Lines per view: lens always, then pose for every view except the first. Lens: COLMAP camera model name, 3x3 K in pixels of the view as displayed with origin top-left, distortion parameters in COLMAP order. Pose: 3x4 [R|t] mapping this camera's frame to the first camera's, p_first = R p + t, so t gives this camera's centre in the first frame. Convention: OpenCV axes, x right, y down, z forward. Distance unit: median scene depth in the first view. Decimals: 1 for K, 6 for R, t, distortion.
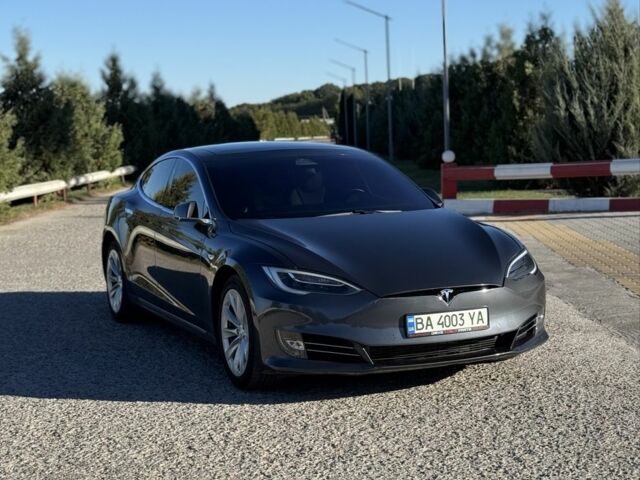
lens RADIAL K [[1186.4, 0, 320.2], [0, 1186.4, 258.6], [0, 0, 1]] dist [0.167634, -0.058392]
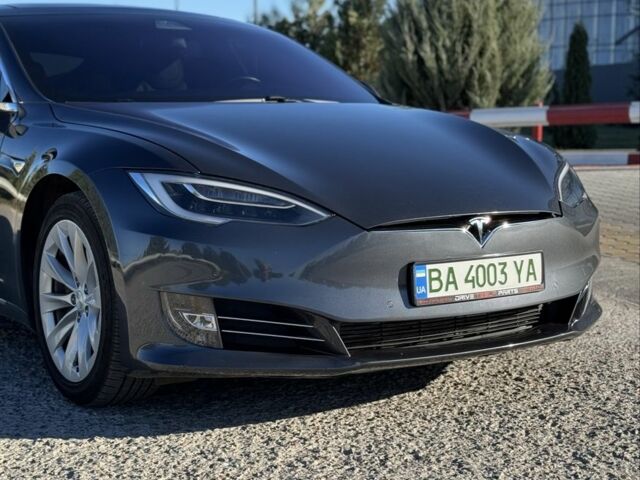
lens RADIAL K [[1186.4, 0, 320.2], [0, 1186.4, 258.6], [0, 0, 1]] dist [0.167634, -0.058392]
pose [[0.981717, 0.004383, 0.190295, -0.065458], [-0.006817, 0.999903, 0.012142, 0.037241], [-0.190223, -0.013218, 0.981652, 0.464214]]
